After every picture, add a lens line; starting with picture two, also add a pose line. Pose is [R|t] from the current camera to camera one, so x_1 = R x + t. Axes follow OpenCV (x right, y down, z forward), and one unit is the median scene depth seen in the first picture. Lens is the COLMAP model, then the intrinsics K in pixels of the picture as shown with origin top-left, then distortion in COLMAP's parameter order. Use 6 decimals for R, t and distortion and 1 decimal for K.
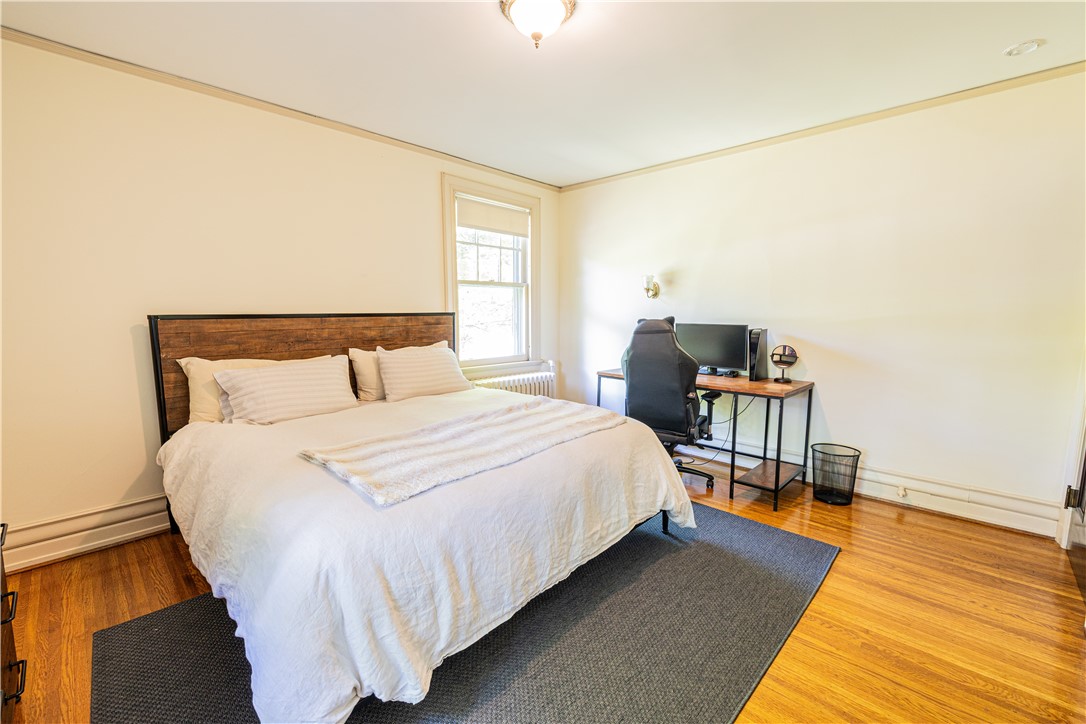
lens RADIAL K [[457.1, 0, 540.8], [0, 457.1, 361.7], [0, 0, 1]] dist [0.012919, 0.000371]
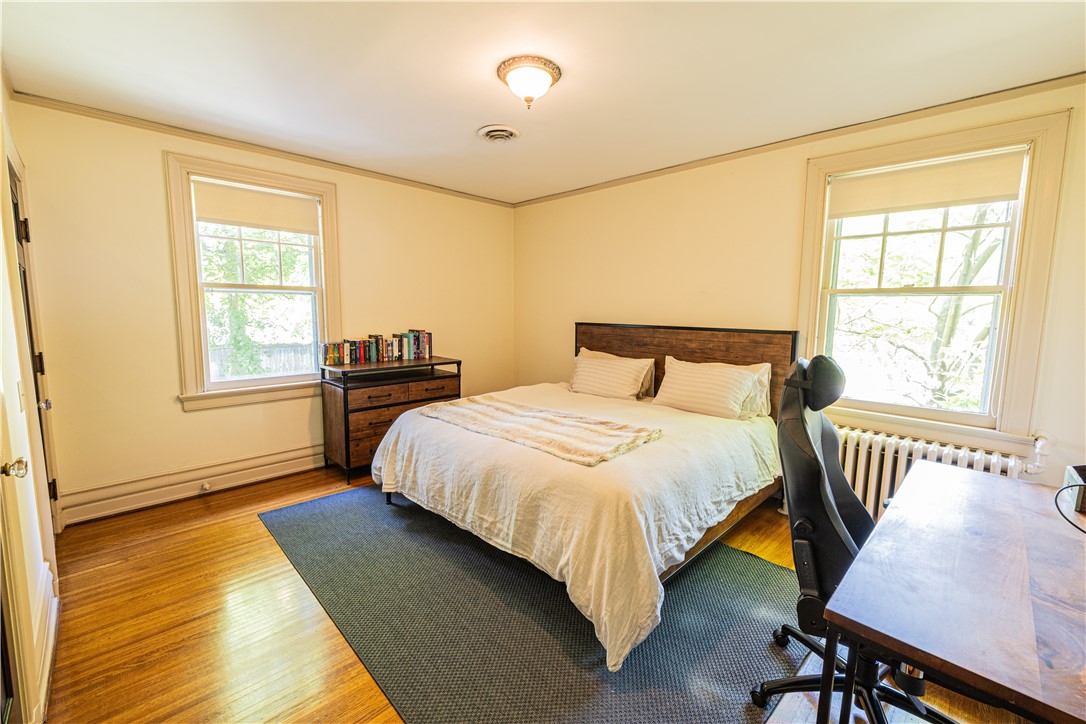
lens RADIAL K [[457.1, 0, 541.0], [0, 457.1, 362.5], [0, 0, 1]] dist [0.012919, 0.000371]
pose [[-0.029582, 0.116240, -0.992781, 0.790380], [-0.134676, 0.983695, 0.119189, -0.111752], [0.990448, 0.137230, -0.013445, 0.718646]]
